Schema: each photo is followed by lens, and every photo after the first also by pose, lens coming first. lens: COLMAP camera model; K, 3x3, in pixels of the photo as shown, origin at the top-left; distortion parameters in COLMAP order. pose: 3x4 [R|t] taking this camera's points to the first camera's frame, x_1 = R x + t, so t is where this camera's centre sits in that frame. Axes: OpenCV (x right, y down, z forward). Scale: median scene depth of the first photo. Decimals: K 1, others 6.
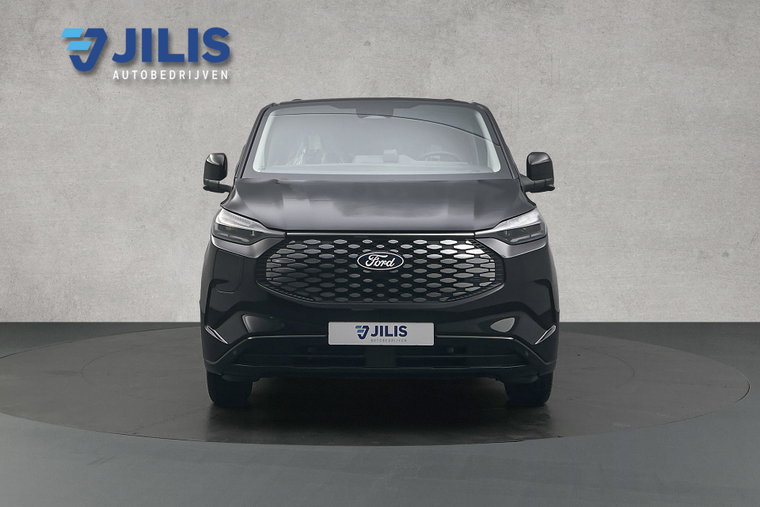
lens RADIAL K [[585.7, 0, 379.8], [0, 585.7, 253.5], [0, 0, 1]] dist [-0.002525, 0.003453]
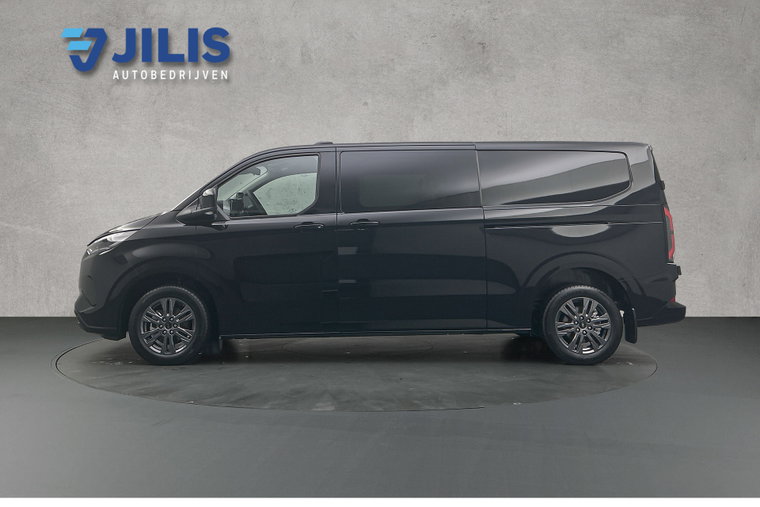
lens RADIAL K [[585.7, 0, 380.1], [0, 585.7, 253.2], [0, 0, 1]] dist [-0.002525, 0.003453]
pose [[1.000000, 0.000020, 0.000102, 0.011426], [-0.000020, 0.999999, -0.001090, -0.023448], [-0.000103, 0.001090, 0.999999, -0.308956]]
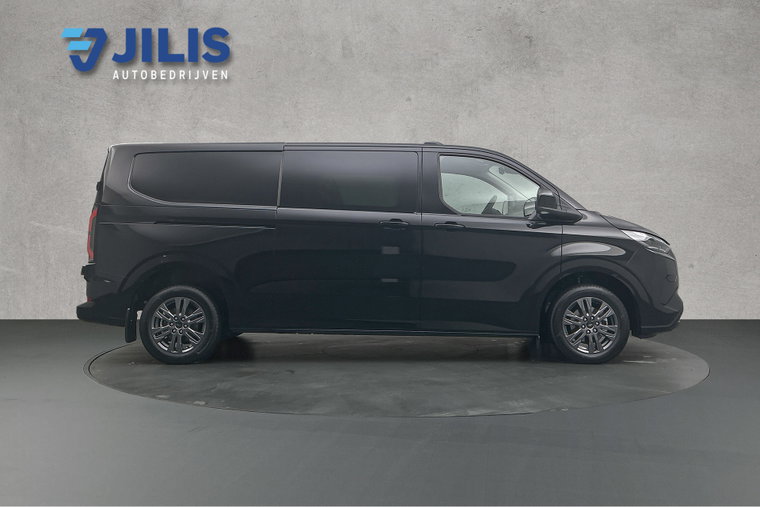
lens RADIAL K [[585.7, 0, 380.4], [0, 585.7, 253.6], [0, 0, 1]] dist [-0.002525, 0.003453]
pose [[1.000000, 0.000008, 0.000095, -0.082425], [-0.000008, 1.000000, -0.000359, -0.024561], [-0.000095, 0.000359, 1.000000, -0.267393]]
